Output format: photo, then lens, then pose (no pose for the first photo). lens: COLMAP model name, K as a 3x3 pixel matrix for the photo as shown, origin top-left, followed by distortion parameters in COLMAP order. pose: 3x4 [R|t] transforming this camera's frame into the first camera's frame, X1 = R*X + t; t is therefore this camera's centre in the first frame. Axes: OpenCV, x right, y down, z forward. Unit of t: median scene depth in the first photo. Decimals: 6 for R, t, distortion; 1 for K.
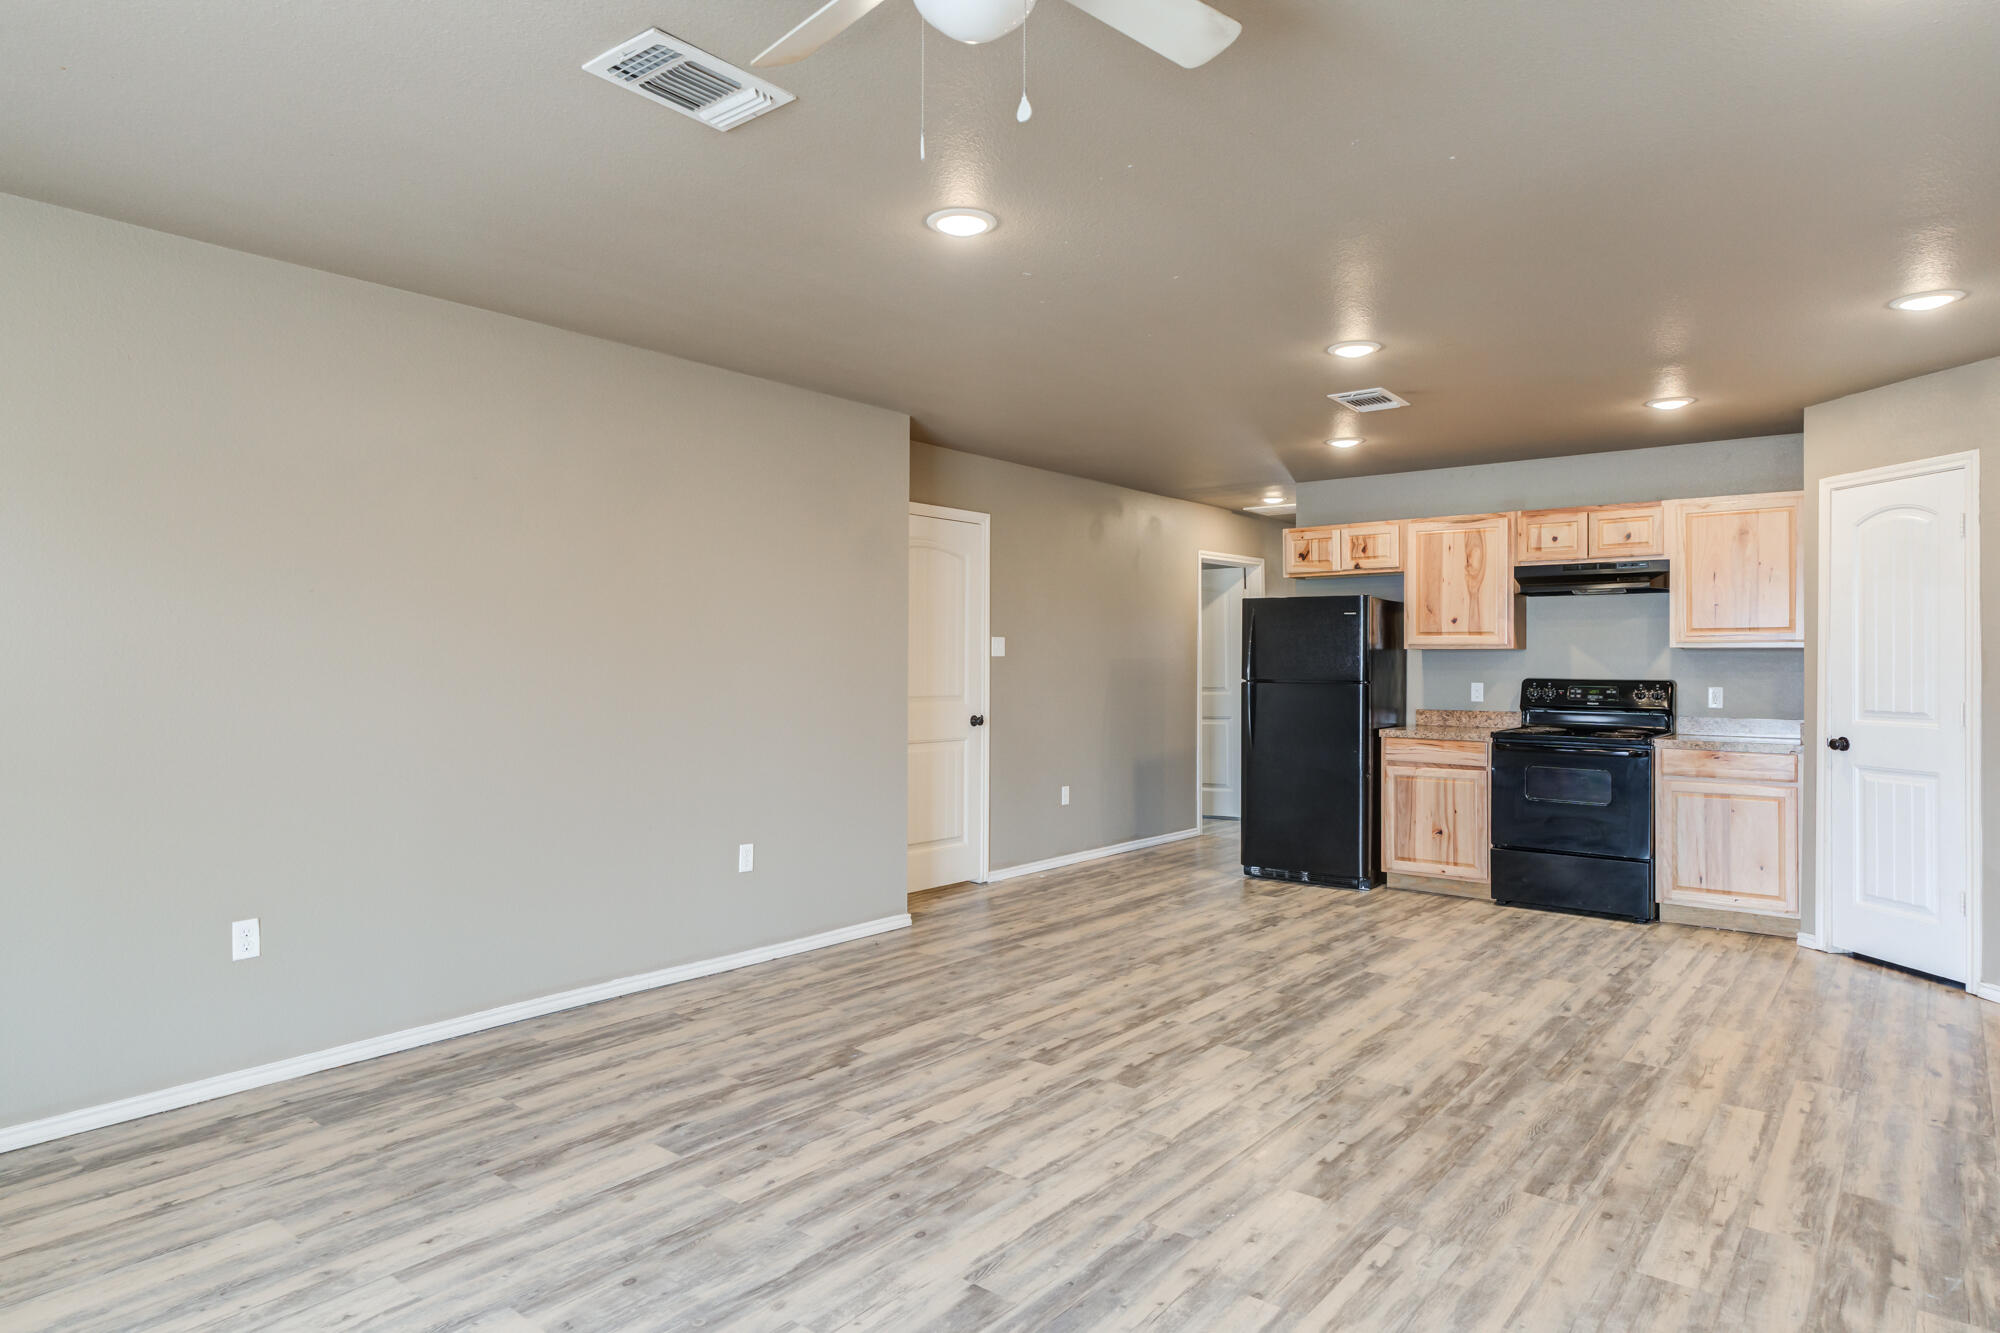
lens RADIAL K [[1163.8, 0, 998.8], [0, 1163.8, 658.3], [0, 0, 1]] dist [-0.003548, 0.009630]
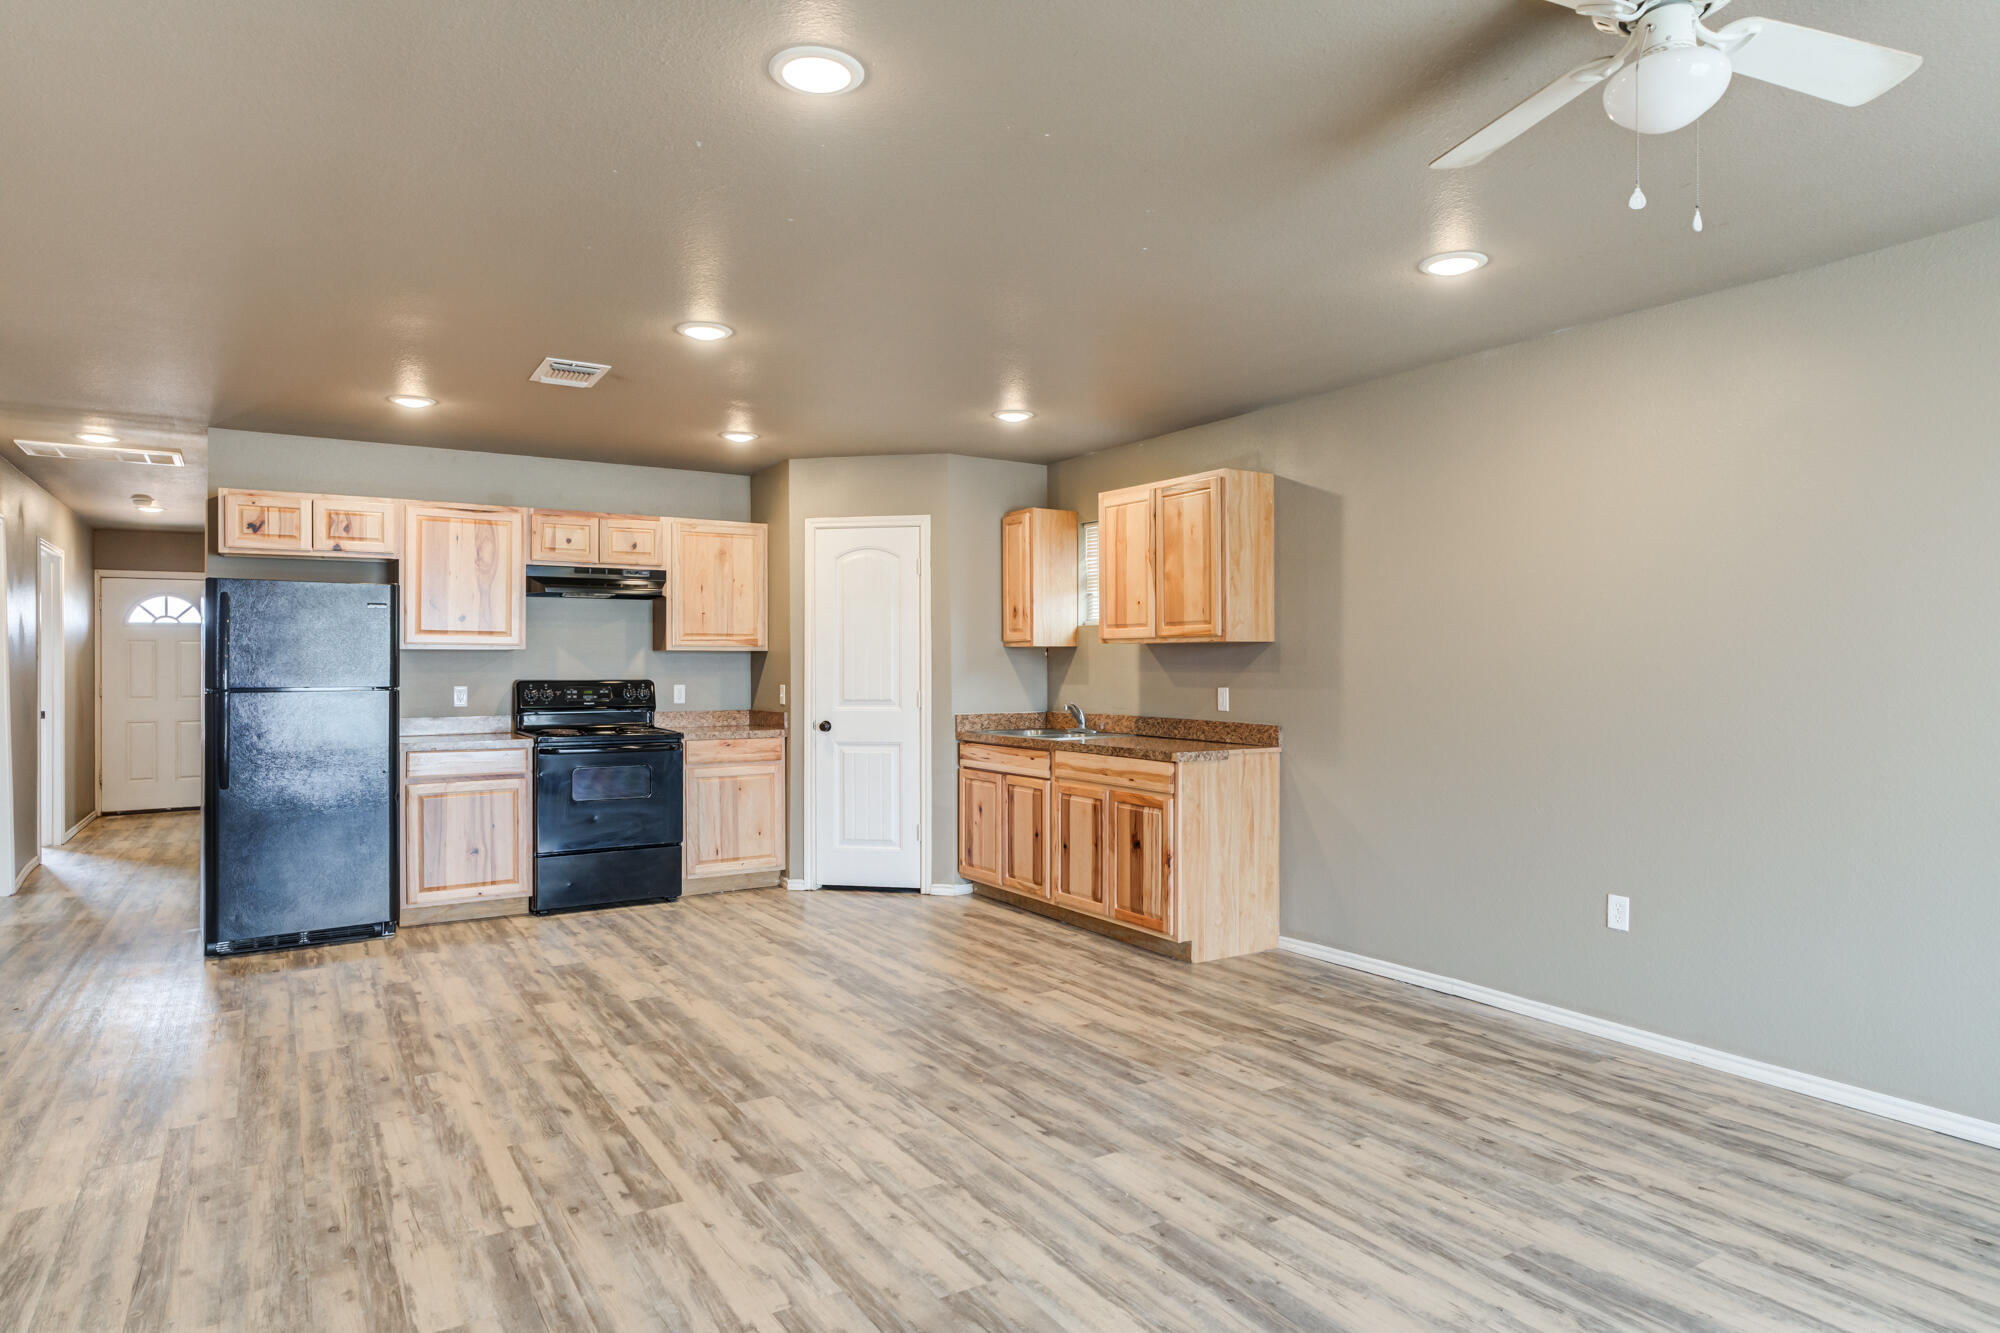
lens RADIAL K [[1158.9, 0, 994.1], [0, 1158.9, 657.4], [0, 0, 1]] dist [-0.007886, 0.013939]
pose [[0.326082, 0.001426, 0.945341, -0.556863], [-0.001441, 0.999998, -0.001012, -0.002341], [-0.945341, -0.001032, 0.326083, 0.523041]]
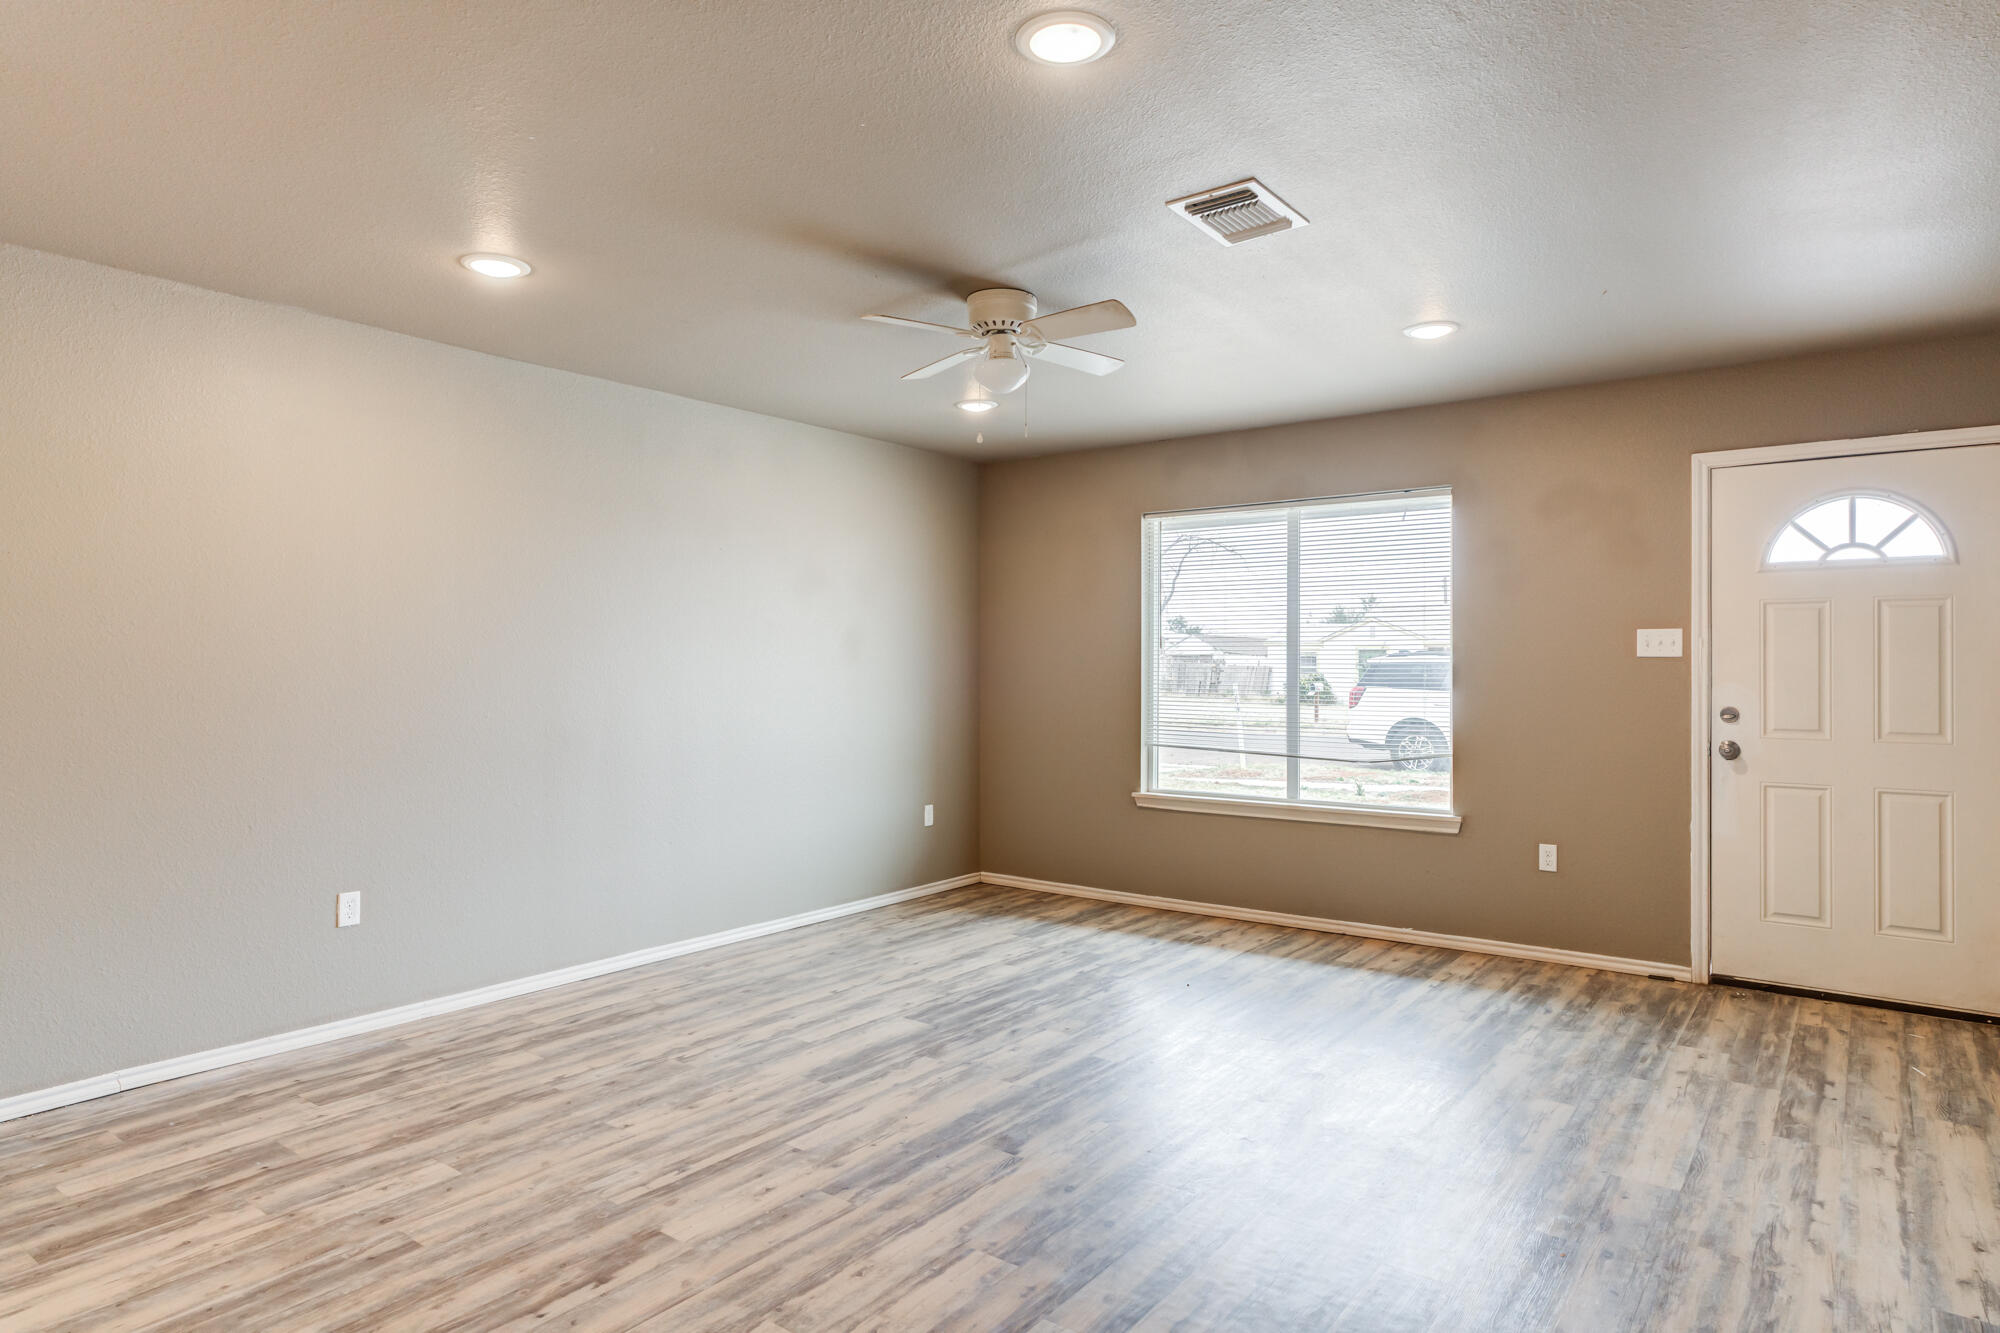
lens RADIAL K [[1162.4, 0, 993.6], [0, 1162.4, 664.3], [0, 0, 1]] dist [-0.002962, 0.010972]
pose [[-0.999573, -0.004401, -0.028878, 0.024303], [-0.004236, 0.999974, -0.005765, 0.005522], [0.028903, -0.005640, -0.999566, 1.362892]]
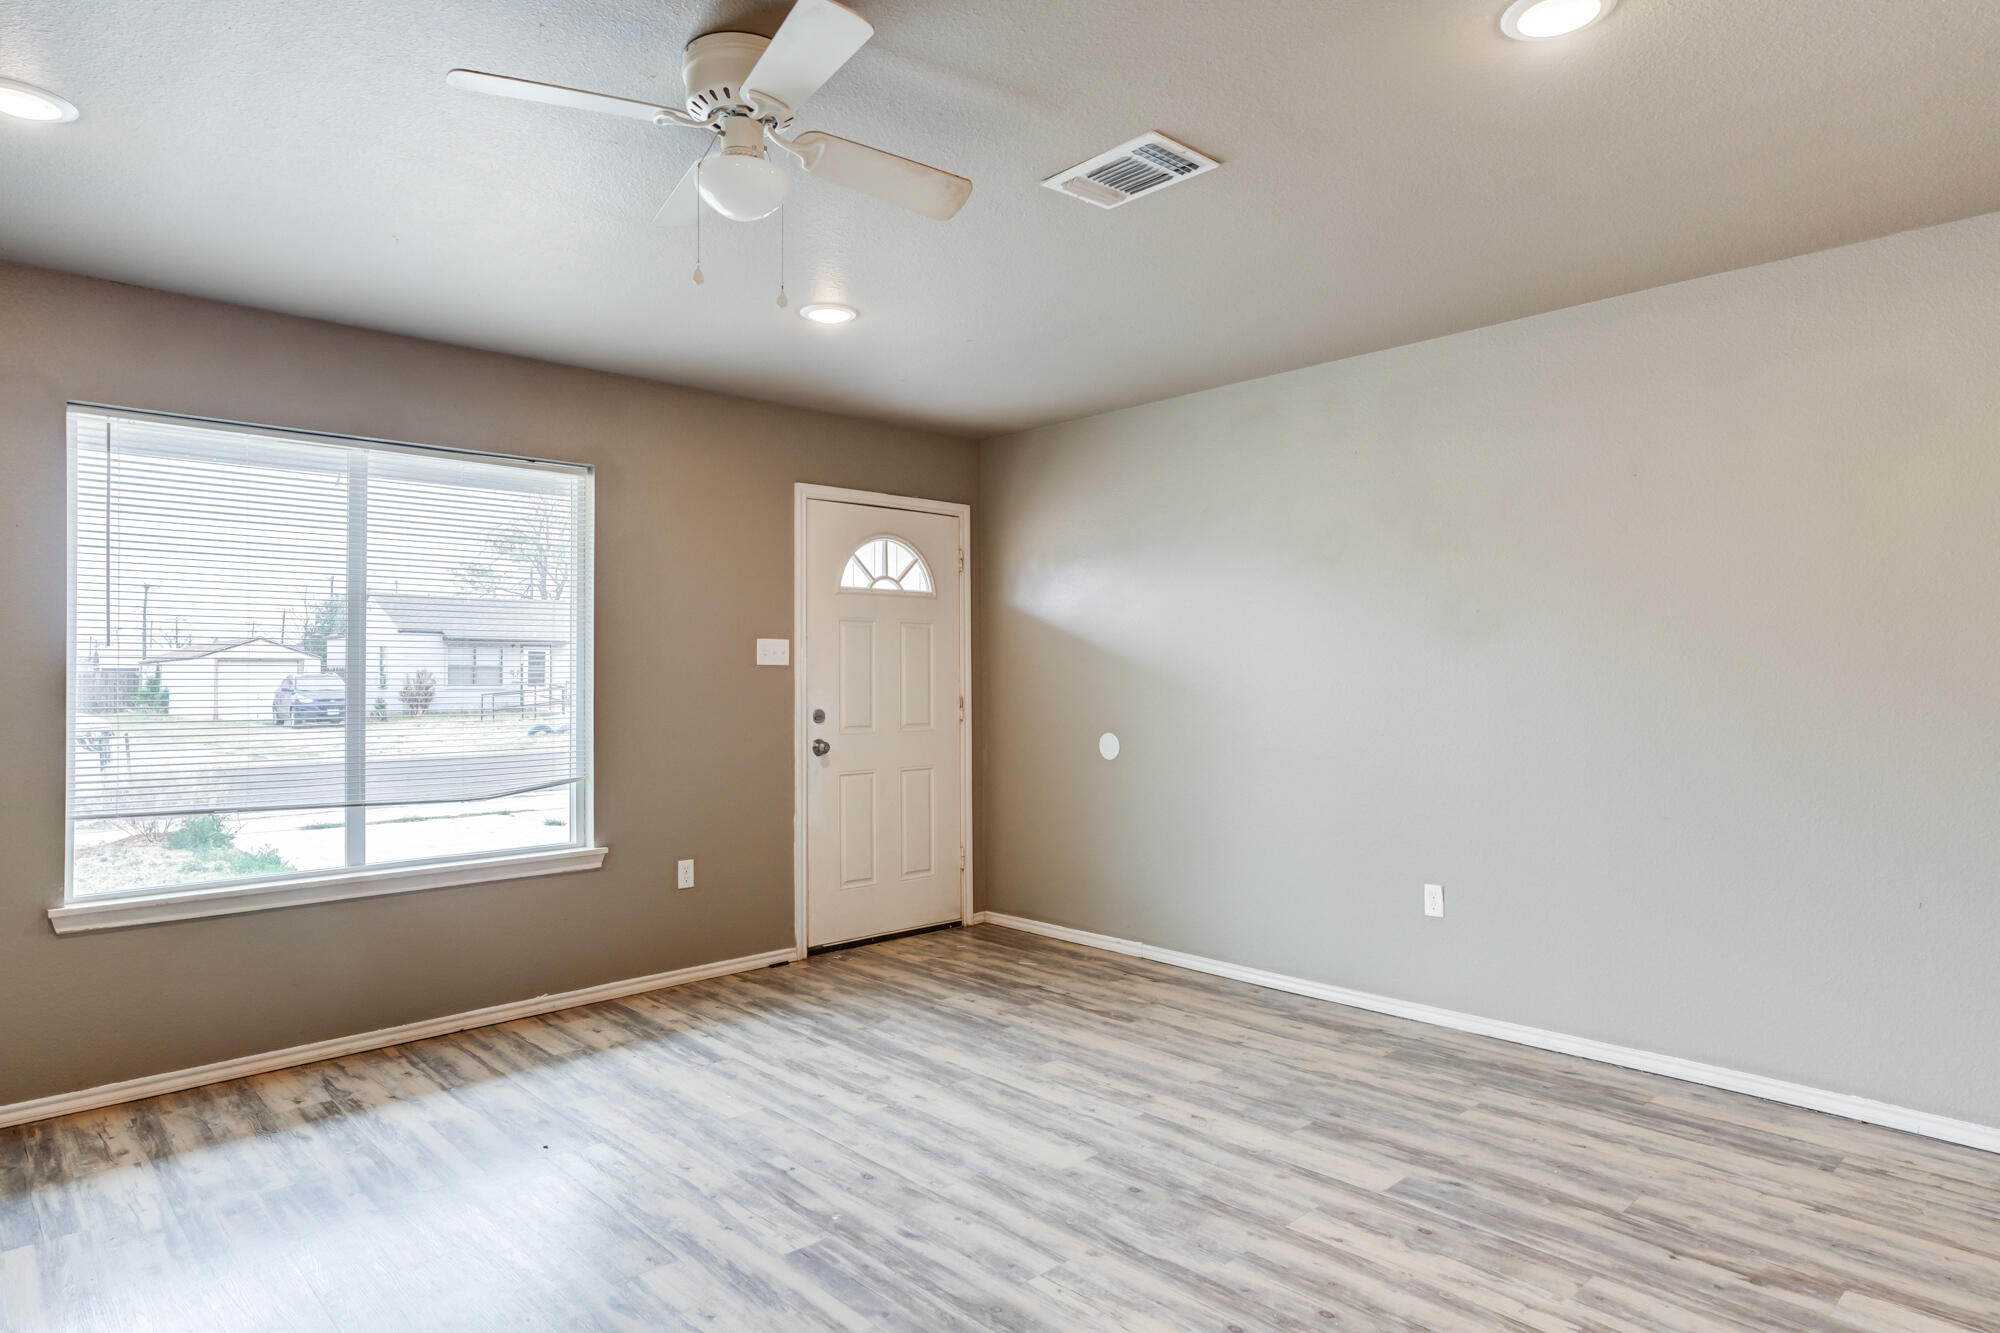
lens RADIAL K [[1163.8, 0, 998.8], [0, 1163.8, 658.3], [0, 0, 1]] dist [-0.003548, 0.009630]
pose [[-0.137230, -0.017354, -0.990387, 0.537025], [0.008572, 0.999788, -0.018706, 0.006528], [0.990502, -0.011056, -0.137052, 0.618706]]
